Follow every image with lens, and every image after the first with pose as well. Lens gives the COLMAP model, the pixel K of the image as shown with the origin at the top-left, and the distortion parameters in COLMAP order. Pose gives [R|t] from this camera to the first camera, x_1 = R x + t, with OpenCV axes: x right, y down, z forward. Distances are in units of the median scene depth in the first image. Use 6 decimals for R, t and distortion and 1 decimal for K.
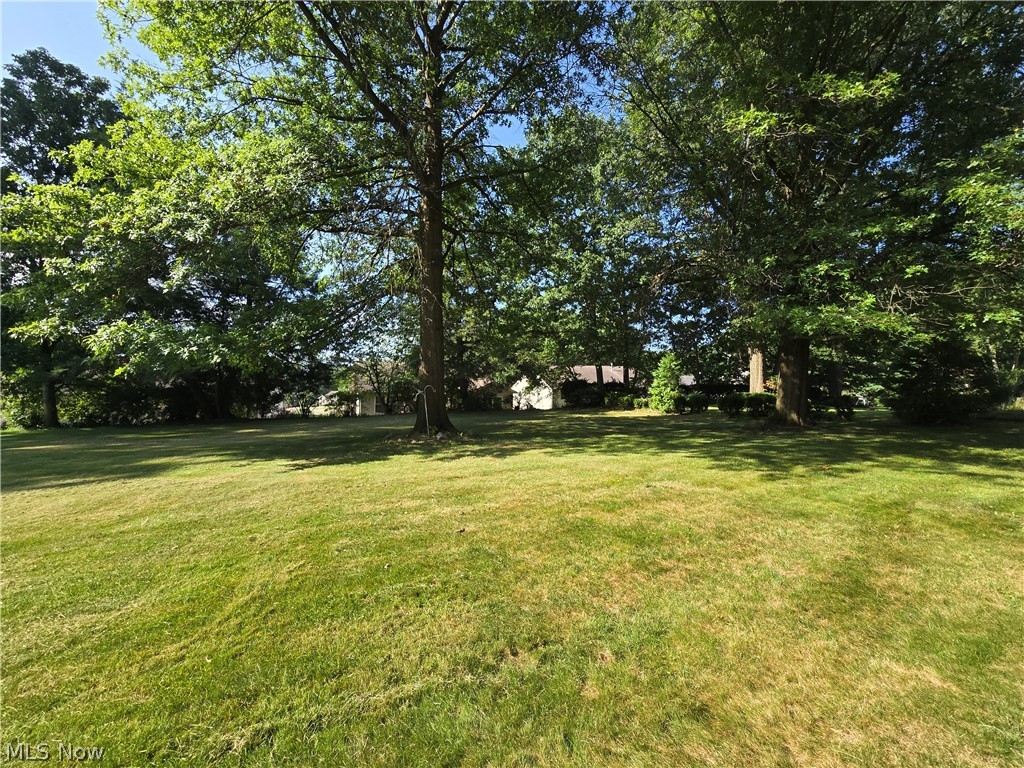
lens RADIAL K [[431.5, 0, 511.3], [0, 431.5, 384.1], [0, 0, 1]] dist [0.000363, -0.000678]
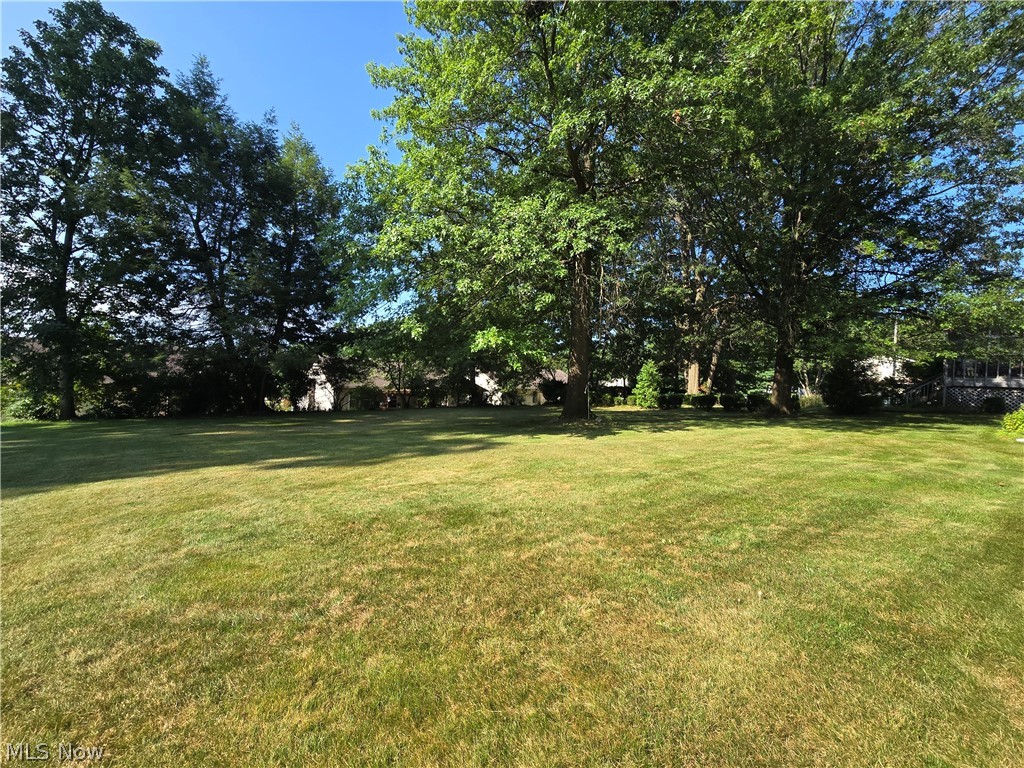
lens RADIAL K [[431.5, 0, 513.4], [0, 431.5, 384.2], [0, 0, 1]] dist [0.000363, -0.000678]
pose [[0.955166, 0.024159, 0.295082, -0.405863], [-0.023966, 0.999704, -0.004272, 0.010129], [-0.295098, -0.002991, 0.955462, -0.101631]]
